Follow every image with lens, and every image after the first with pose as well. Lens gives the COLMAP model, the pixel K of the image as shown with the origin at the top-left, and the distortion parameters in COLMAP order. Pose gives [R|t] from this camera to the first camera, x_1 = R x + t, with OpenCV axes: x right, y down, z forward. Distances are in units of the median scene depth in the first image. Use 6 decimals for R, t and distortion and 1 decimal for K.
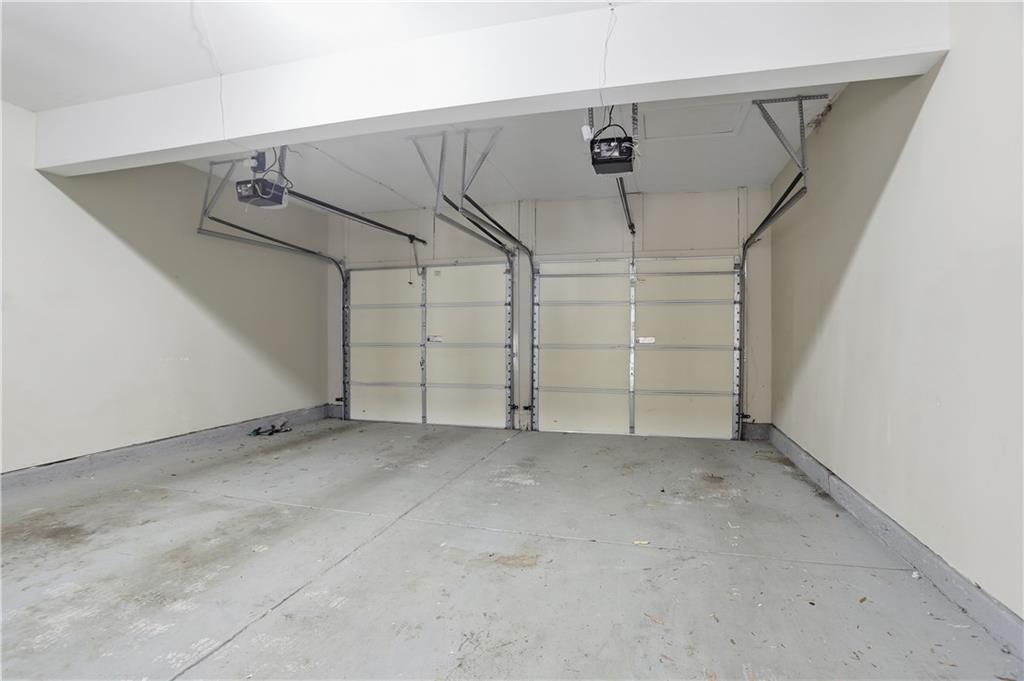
lens RADIAL K [[514.9, 0, 513.1], [0, 514.9, 346.6], [0, 0, 1]] dist [-0.002153, 0.000089]
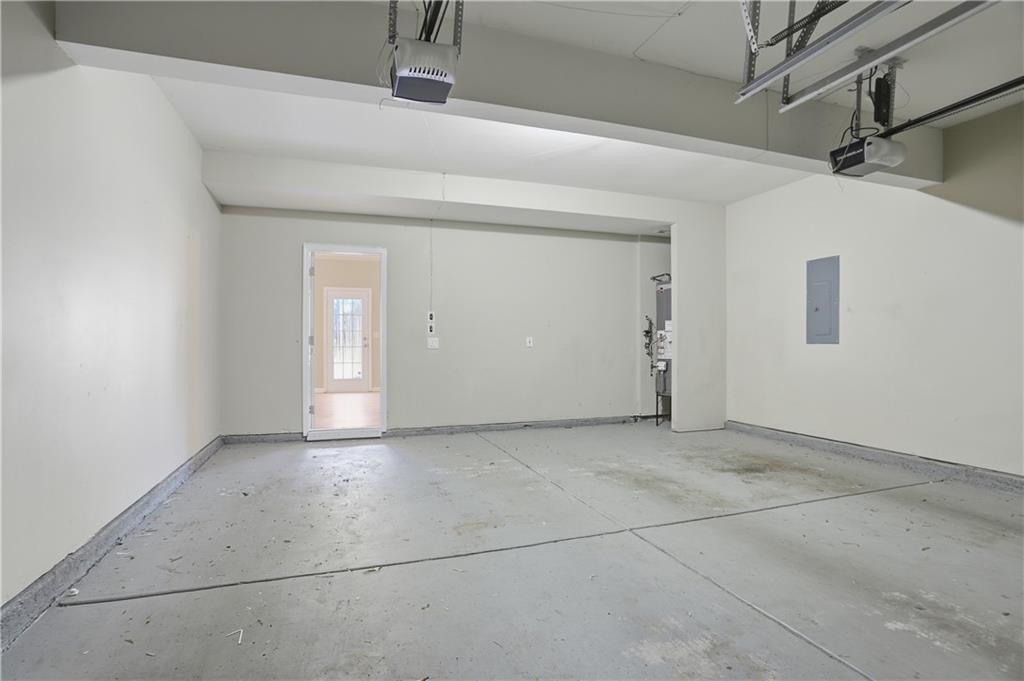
lens RADIAL K [[538.8, 0, 512.0], [0, 538.8, 340.5], [0, 0, 1]] dist [-0.037421, 0.001767]
pose [[-0.826938, -0.003626, -0.562282, 0.579958], [-0.013349, 0.999824, 0.013184, -0.027347], [0.562135, 0.018408, -0.826840, 1.919468]]
